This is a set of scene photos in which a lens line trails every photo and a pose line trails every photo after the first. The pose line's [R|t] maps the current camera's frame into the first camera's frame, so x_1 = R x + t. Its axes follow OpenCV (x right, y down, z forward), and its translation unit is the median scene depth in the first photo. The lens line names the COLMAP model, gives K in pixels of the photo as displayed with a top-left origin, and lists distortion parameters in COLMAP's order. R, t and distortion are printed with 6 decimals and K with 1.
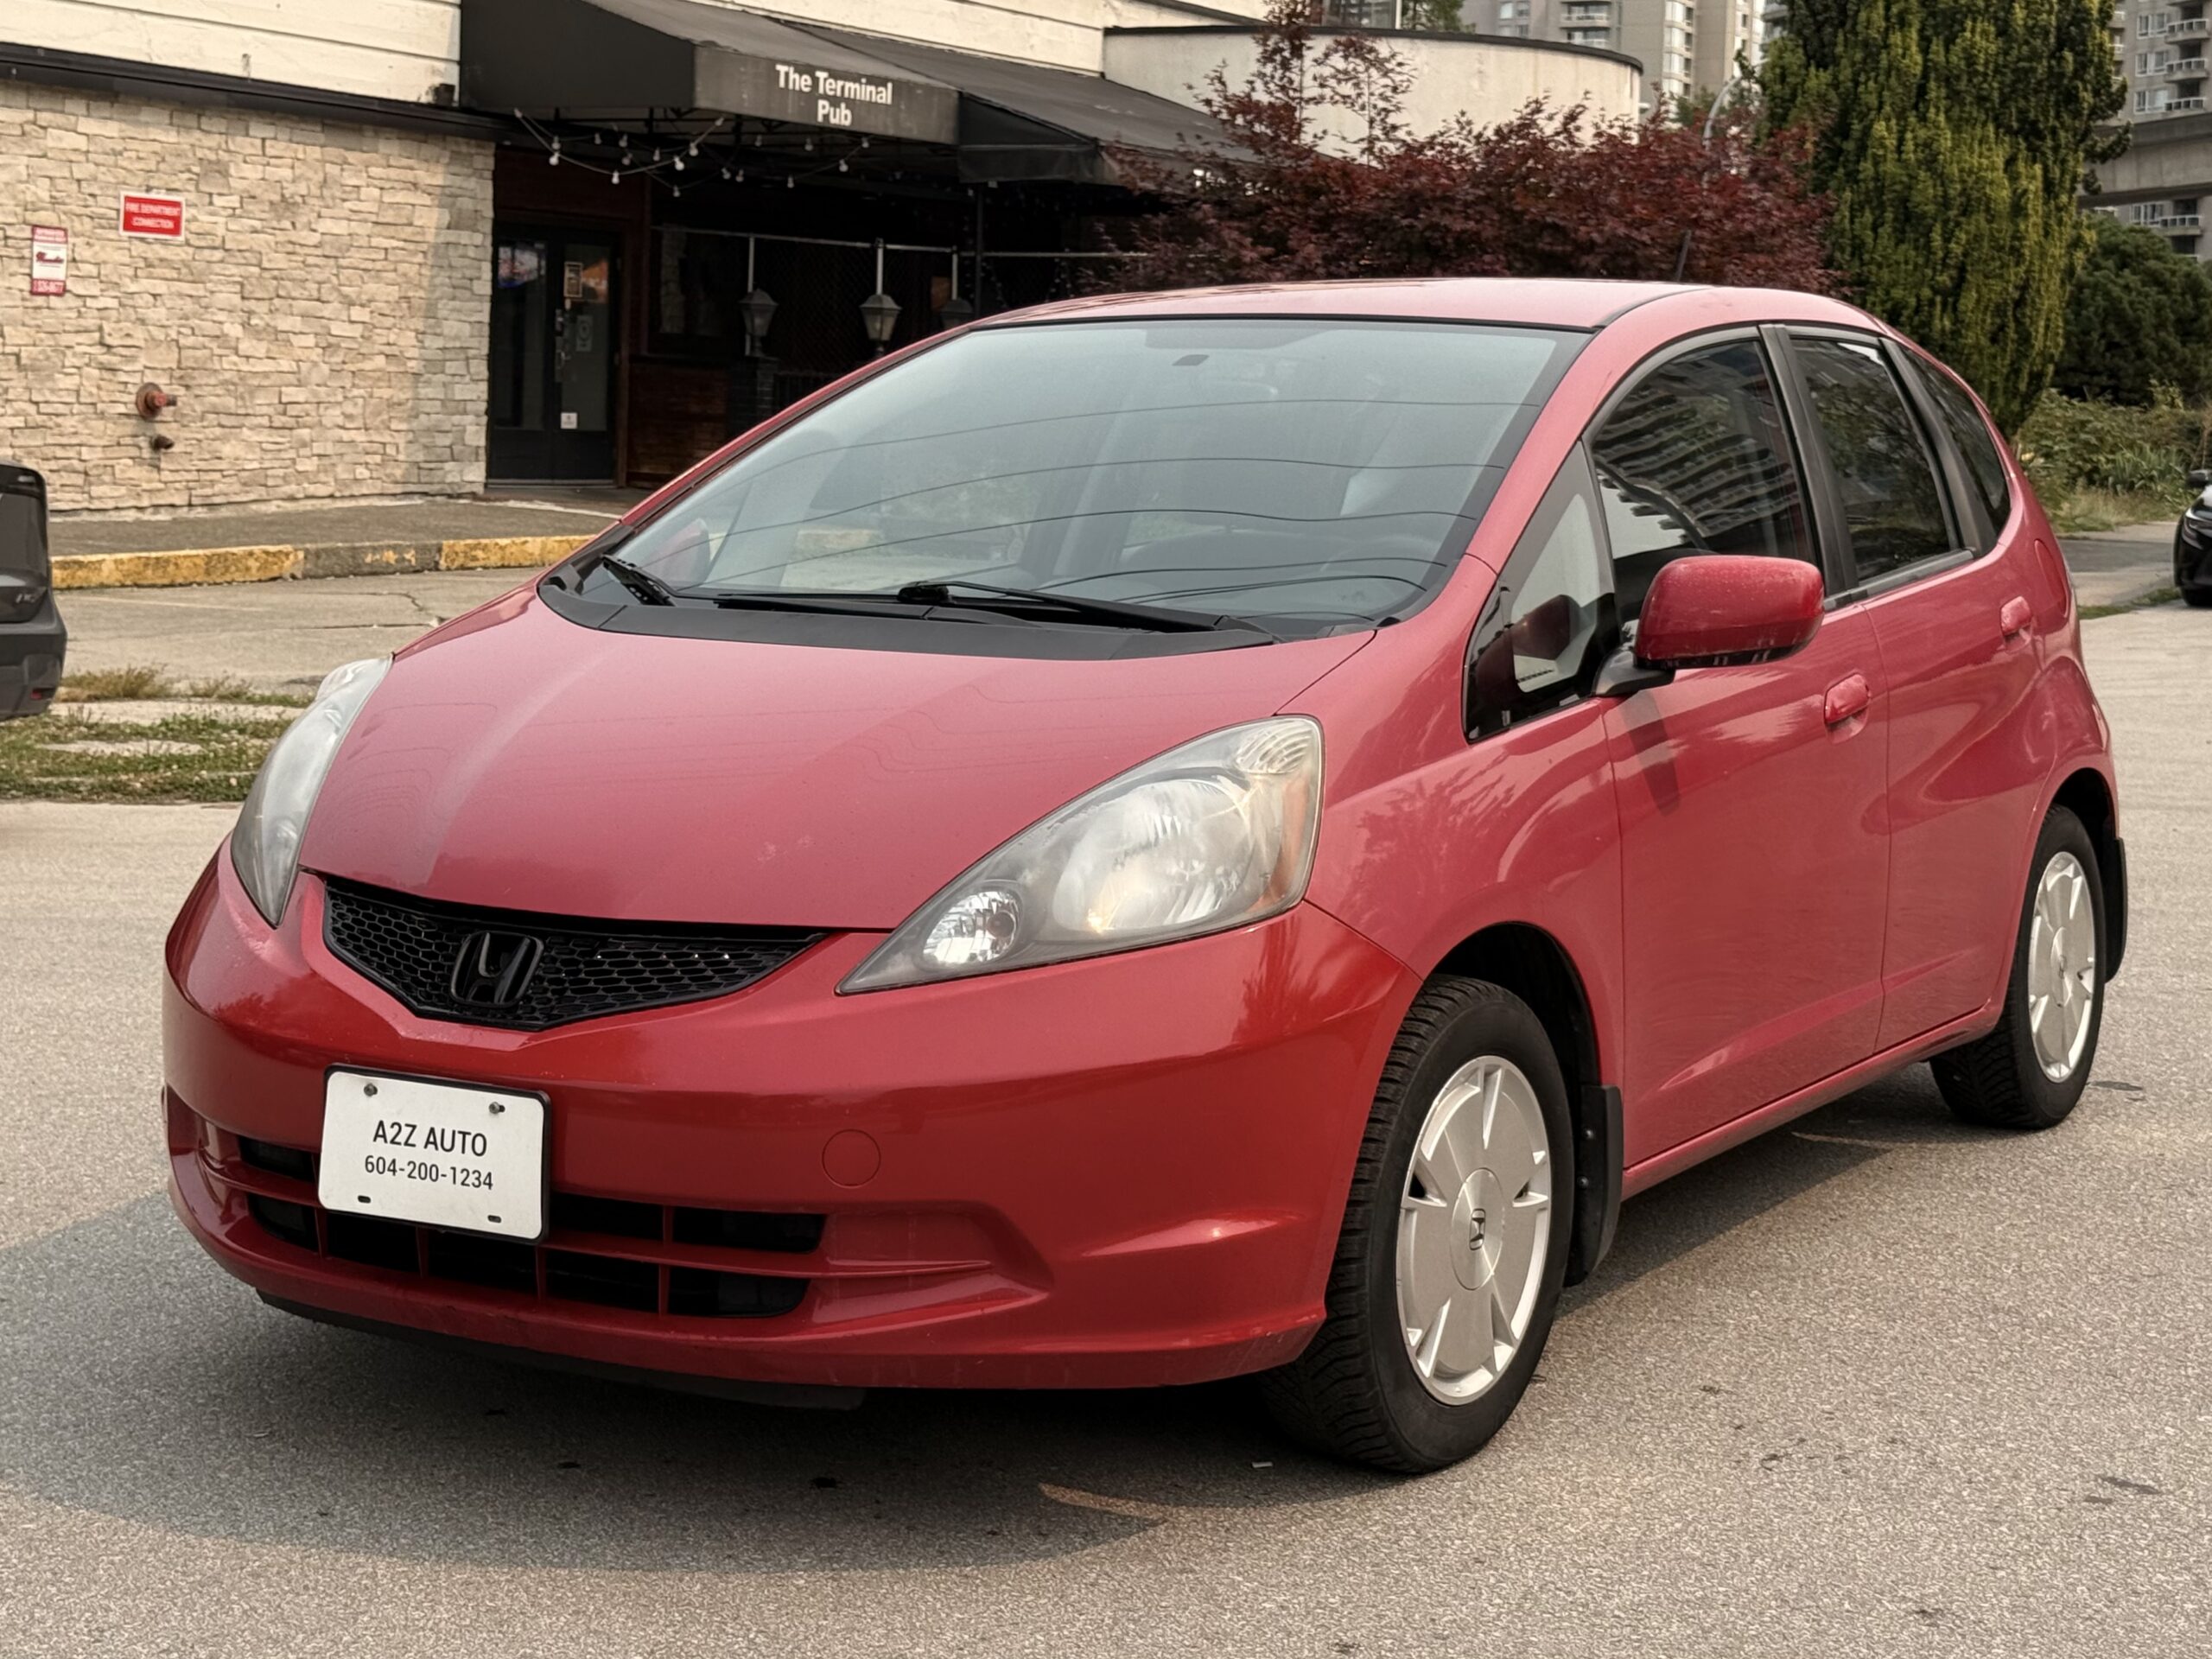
lens RADIAL K [[3305.0, 0, 1174.8], [0, 3305.0, 726.0], [0, 0, 1]] dist [0.095632, -0.138518]
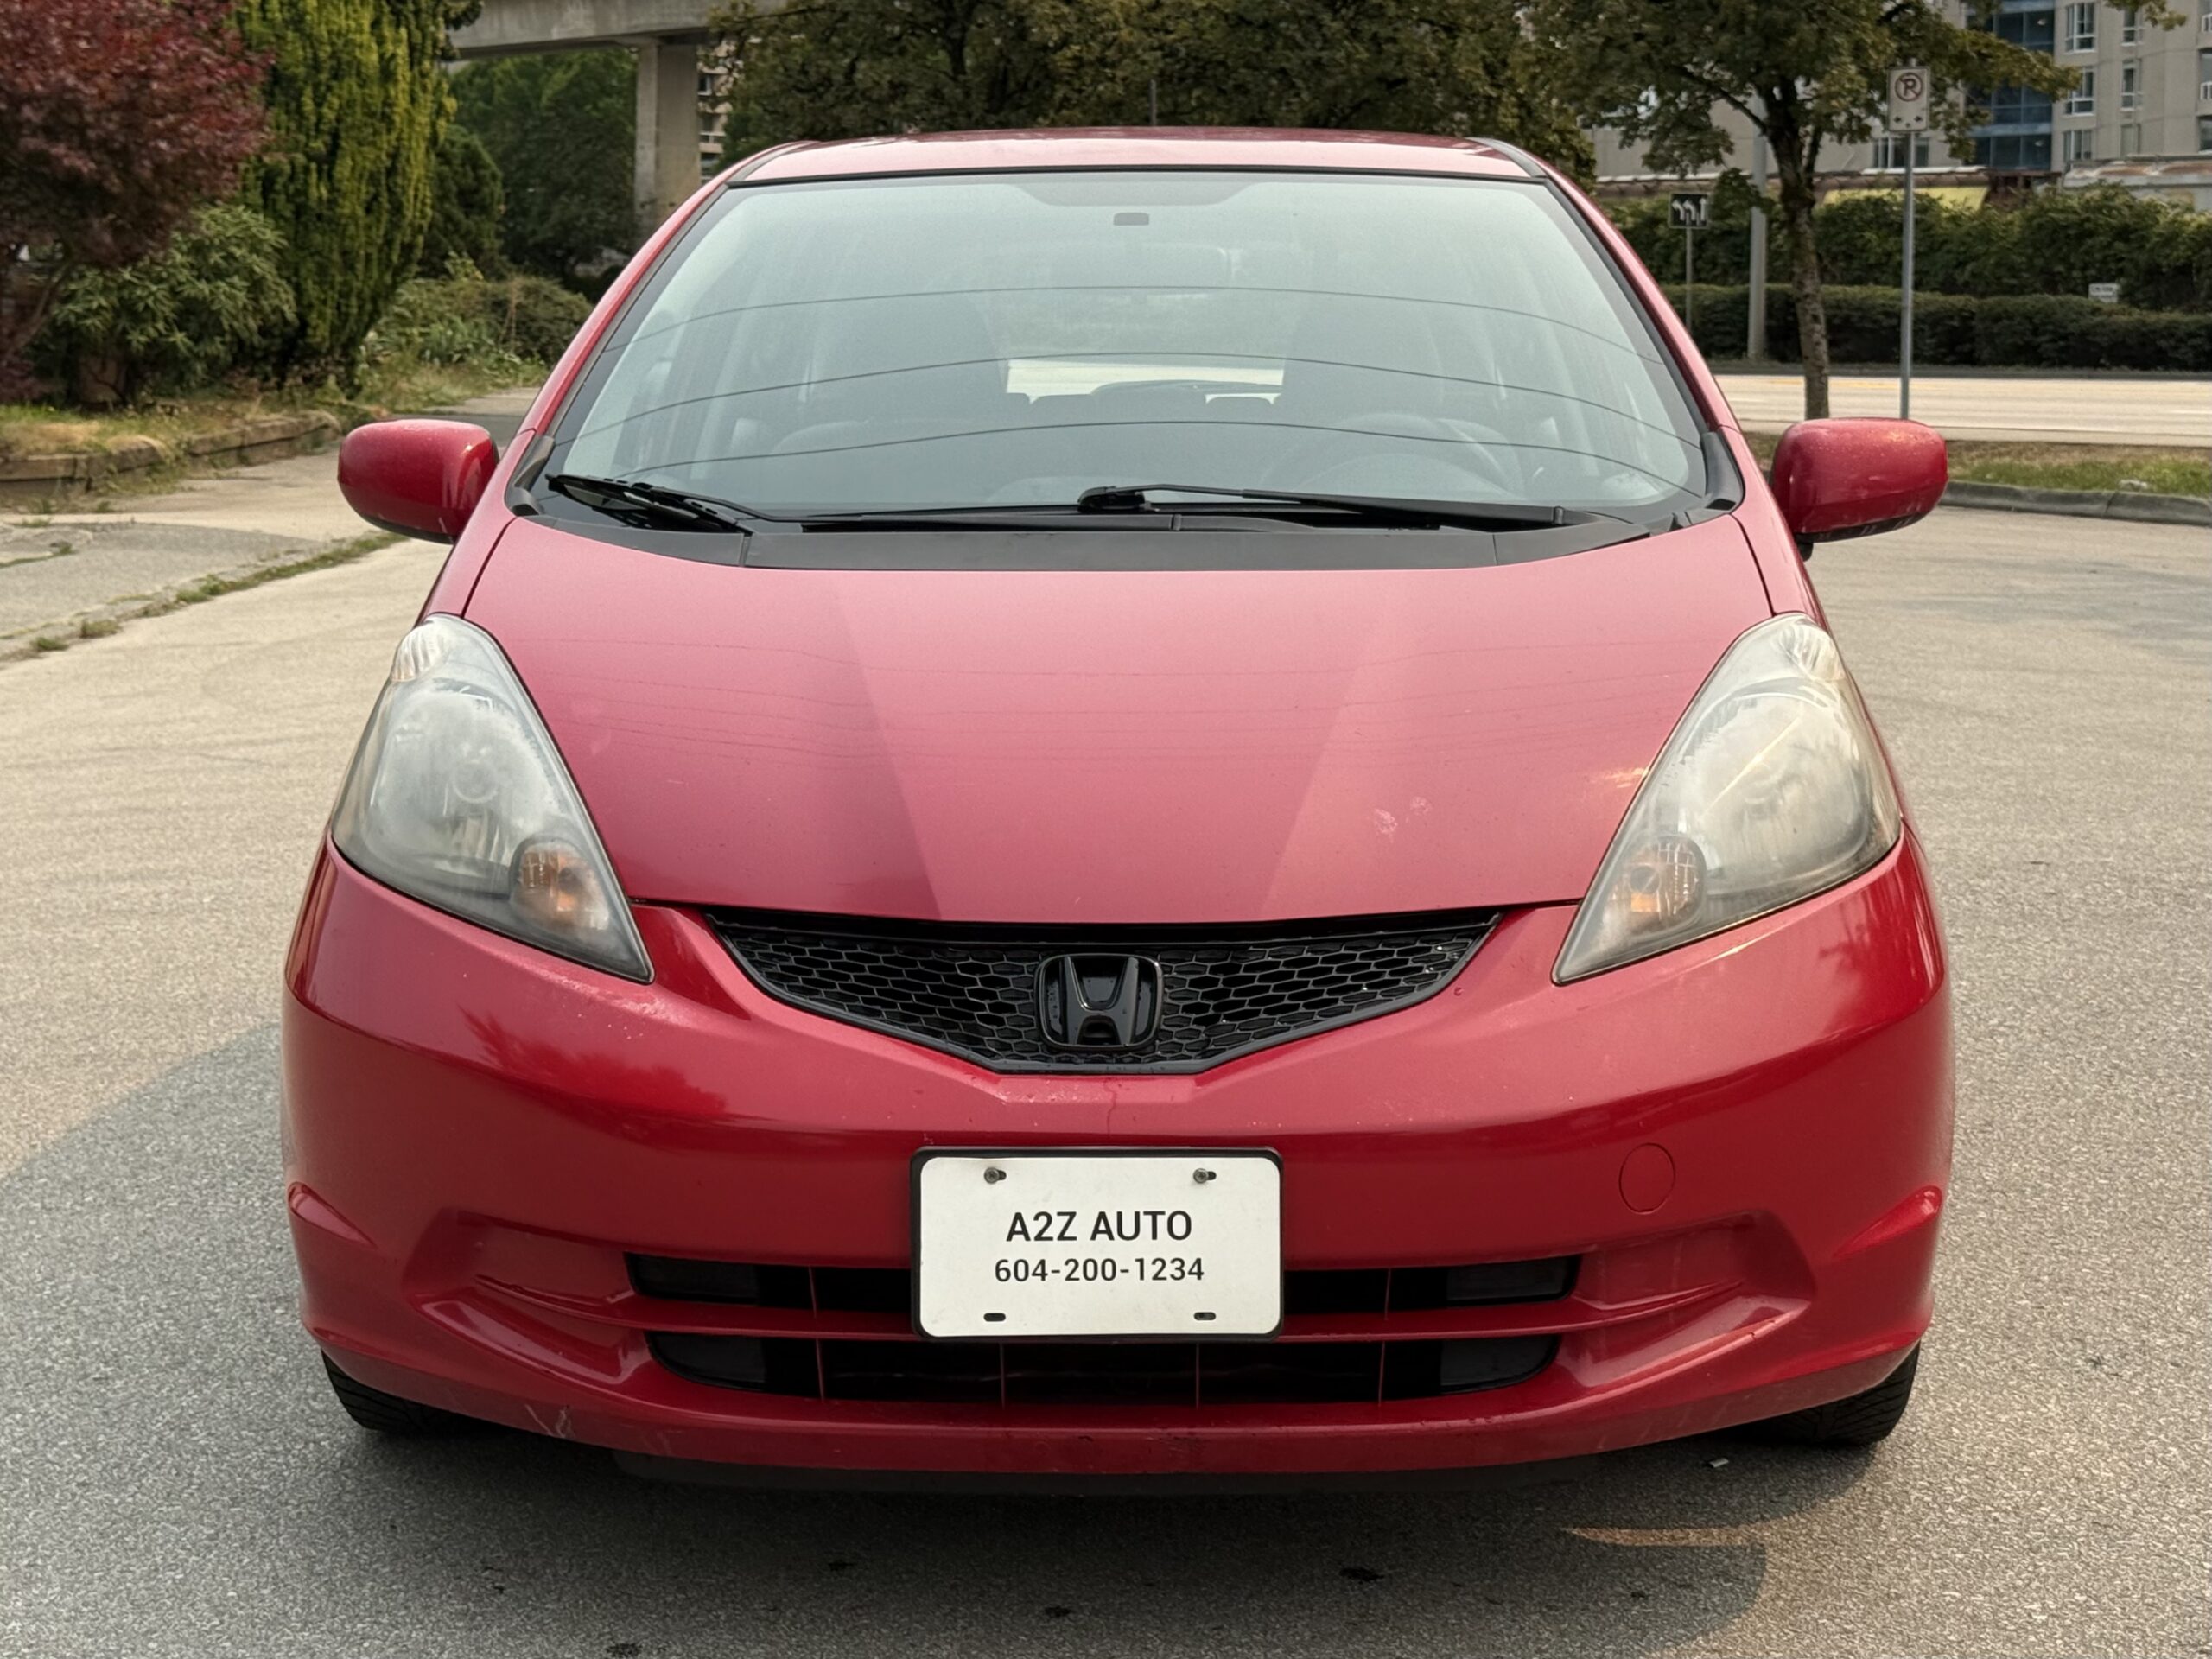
lens RADIAL K [[3409.1, 0, 1044.1], [0, 3409.1, 690.4], [0, 0, 1]] dist [0.022308, 0.034915]
pose [[0.868813, -0.066096, 0.490709, -0.095771], [0.054369, 0.997792, 0.038135, -0.004875], [-0.492146, -0.006453, 0.870489, 0.049075]]
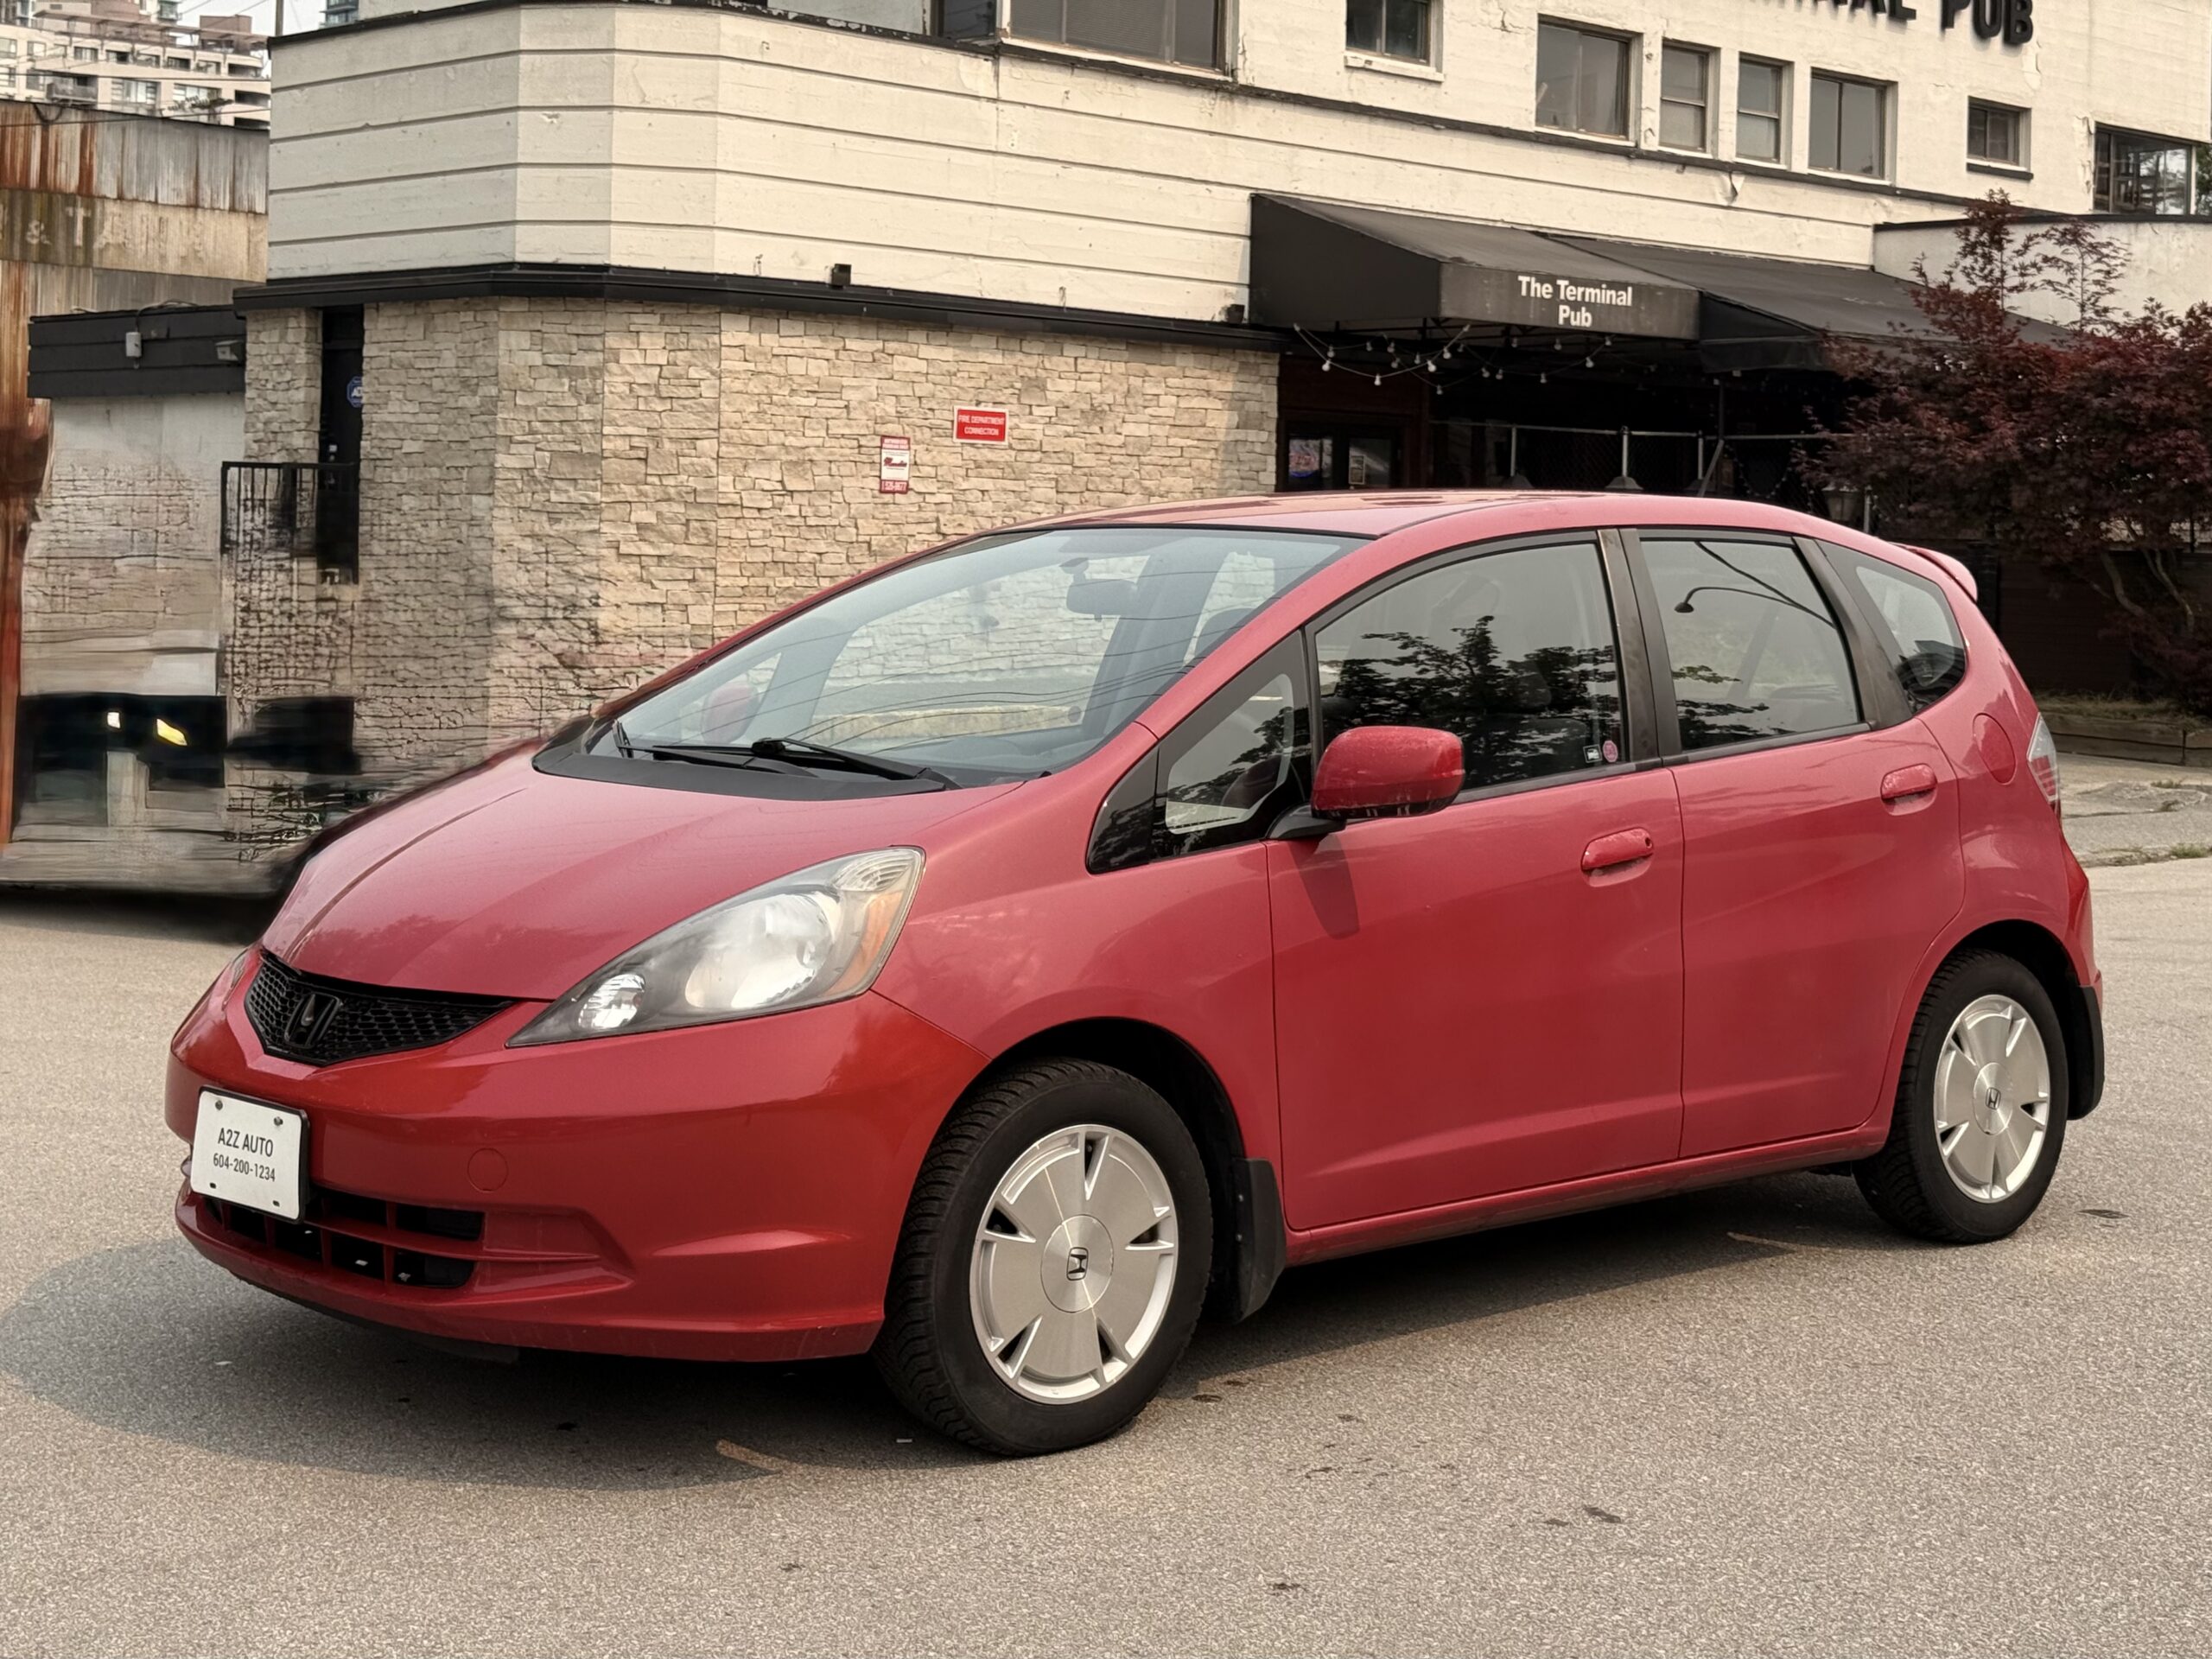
lens RADIAL K [[3080.0, 0, 1170.2], [0, 3080.0, 674.9], [0, 0, 1]] dist [0.148585, -0.359463]
pose [[0.953681, 0.003839, -0.300796, 0.081610], [-0.022822, 0.997960, -0.059621, -0.000067], [0.299953, 0.063724, 0.951823, -0.018909]]
